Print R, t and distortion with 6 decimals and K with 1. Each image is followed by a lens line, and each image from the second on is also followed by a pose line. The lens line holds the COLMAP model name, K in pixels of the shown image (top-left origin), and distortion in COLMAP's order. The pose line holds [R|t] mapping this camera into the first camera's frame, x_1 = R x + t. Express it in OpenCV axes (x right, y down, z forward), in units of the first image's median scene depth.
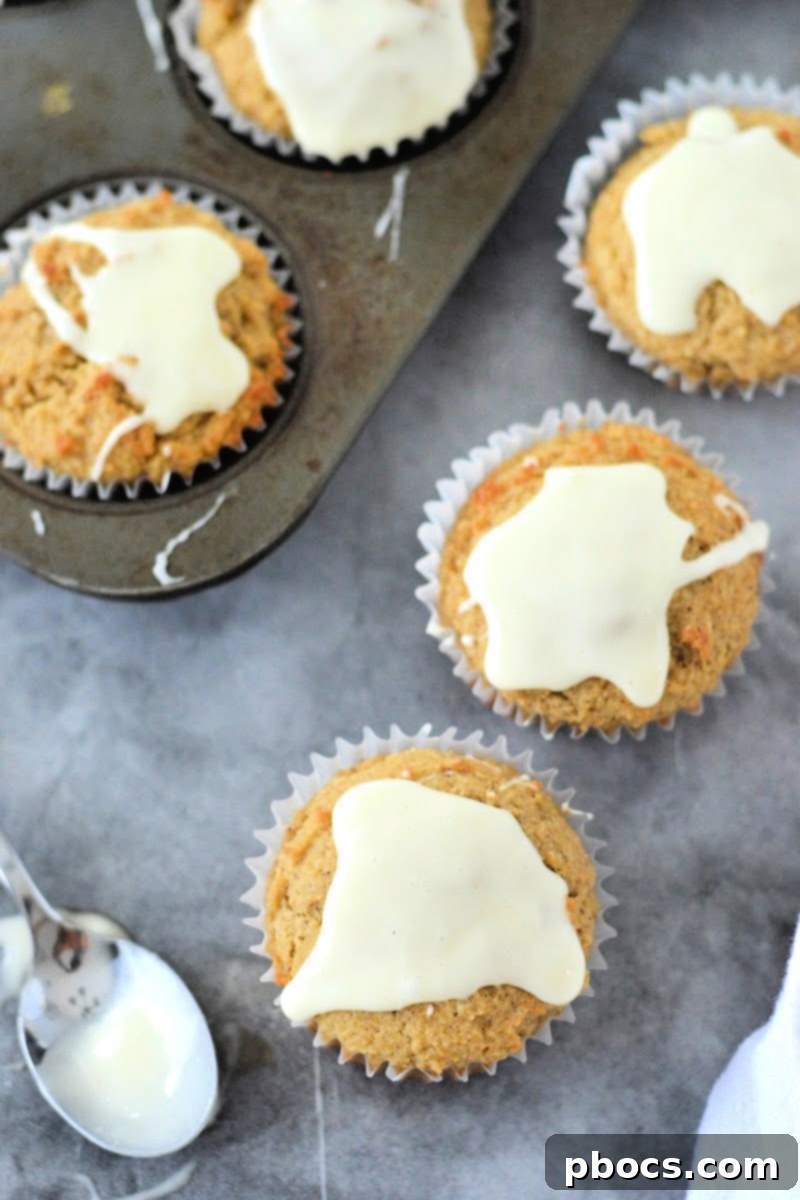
lens RADIAL K [[2862.4, 0, 400.0], [0, 2862.4, 600.0], [0, 0, 1]] dist [-0.124483, 0.256684]
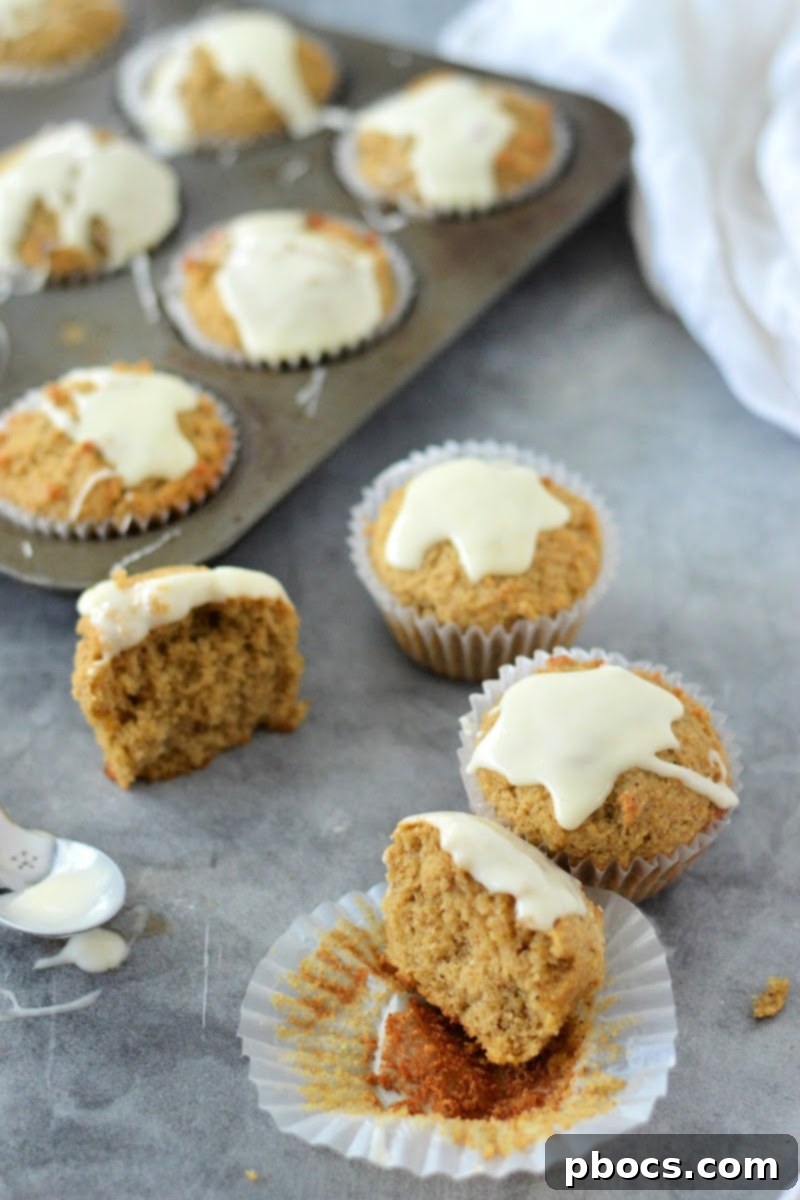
lens RADIAL K [[2862.4, 0, 400.0], [0, 2862.4, 600.0], [0, 0, 1]] dist [-0.124483, 0.256684]
pose [[0.998984, 0.034530, -0.028960, 0.084905], [-0.044044, 0.884164, -0.465097, 0.605165], [0.009545, 0.465900, 0.884786, -0.157511]]
